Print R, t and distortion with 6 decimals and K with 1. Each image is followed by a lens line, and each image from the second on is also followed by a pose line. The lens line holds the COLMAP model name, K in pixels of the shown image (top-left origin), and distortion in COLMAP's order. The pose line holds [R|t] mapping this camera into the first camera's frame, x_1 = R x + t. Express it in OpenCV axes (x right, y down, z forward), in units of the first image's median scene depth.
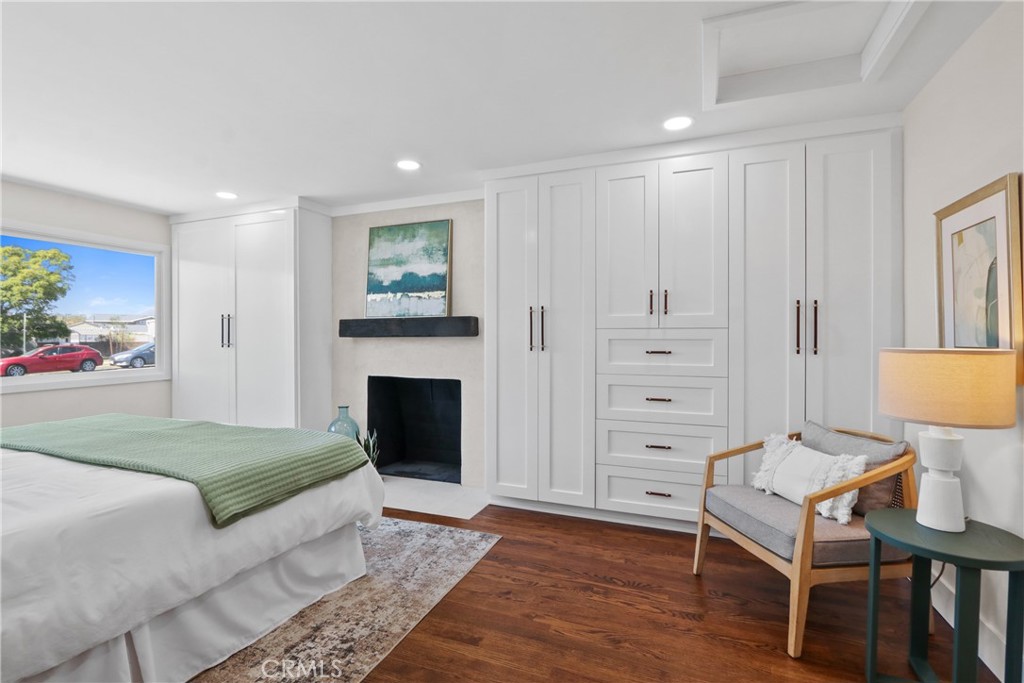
lens RADIAL K [[477.4, 0, 511.5], [0, 477.4, 342.4], [0, 0, 1]] dist [-0.021740, 0.006909]
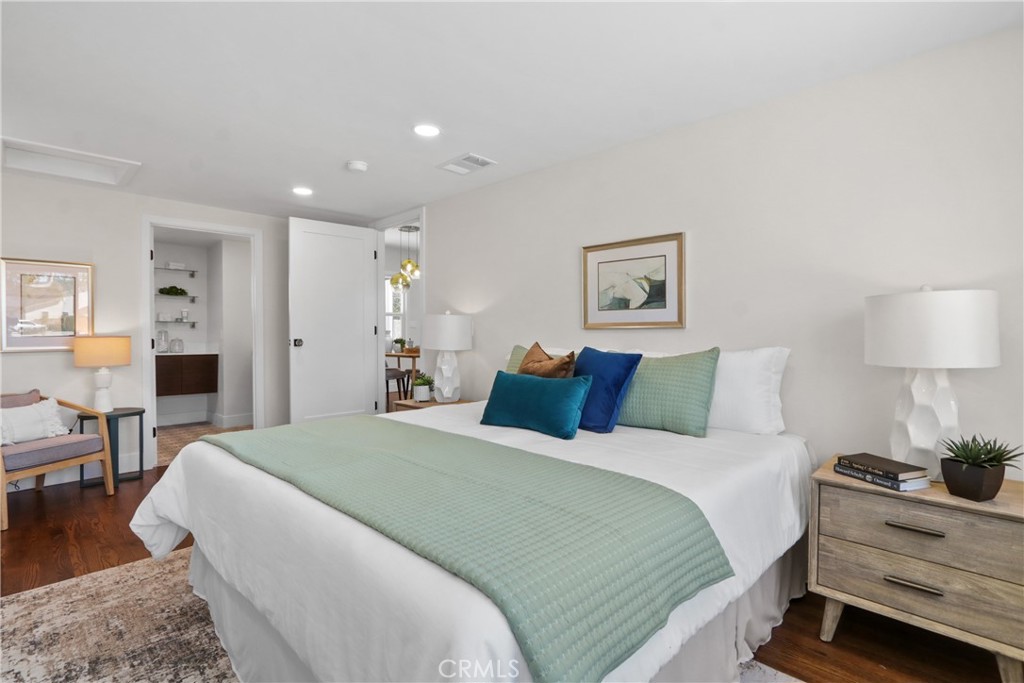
lens RADIAL K [[477.4, 0, 516.9], [0, 477.4, 333.2], [0, 0, 1]] dist [-0.021740, 0.006909]
pose [[-0.929006, -0.004661, 0.370035, -0.978355], [0.000061, 0.999919, 0.012749, -0.015543], [-0.370065, 0.011867, -0.928930, 1.266958]]
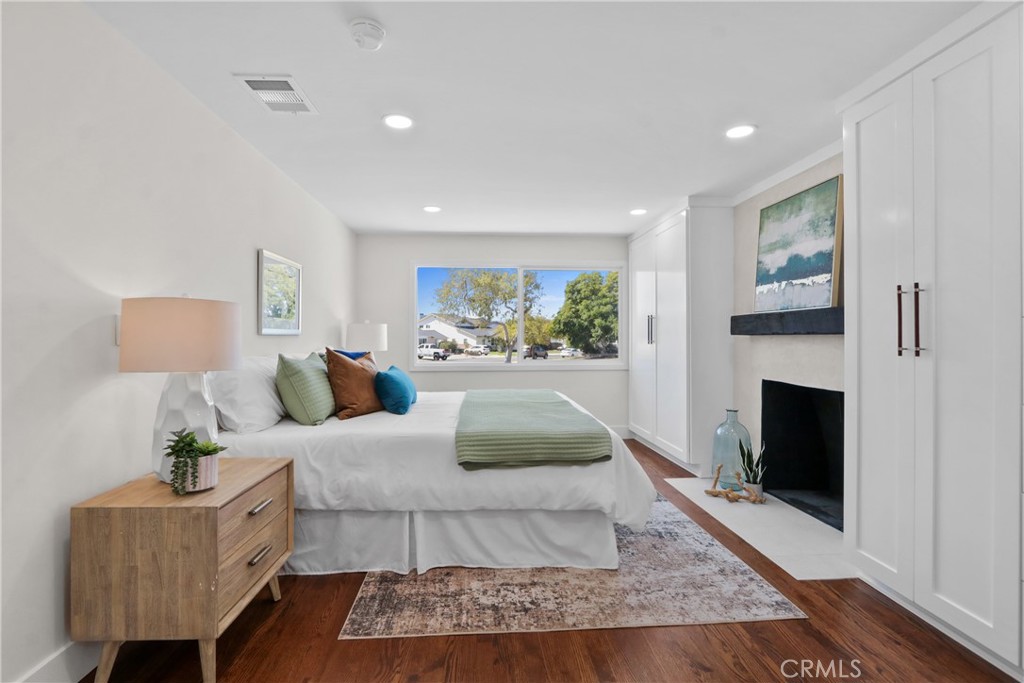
lens RADIAL K [[477.4, 0, 507.3], [0, 477.4, 340.3], [0, 0, 1]] dist [-0.021740, 0.006909]
pose [[0.421741, 0.008948, -0.906672, 0.392614], [-0.011873, 0.999920, 0.004345, 0.000351], [0.906639, 0.008933, 0.421813, 0.280743]]
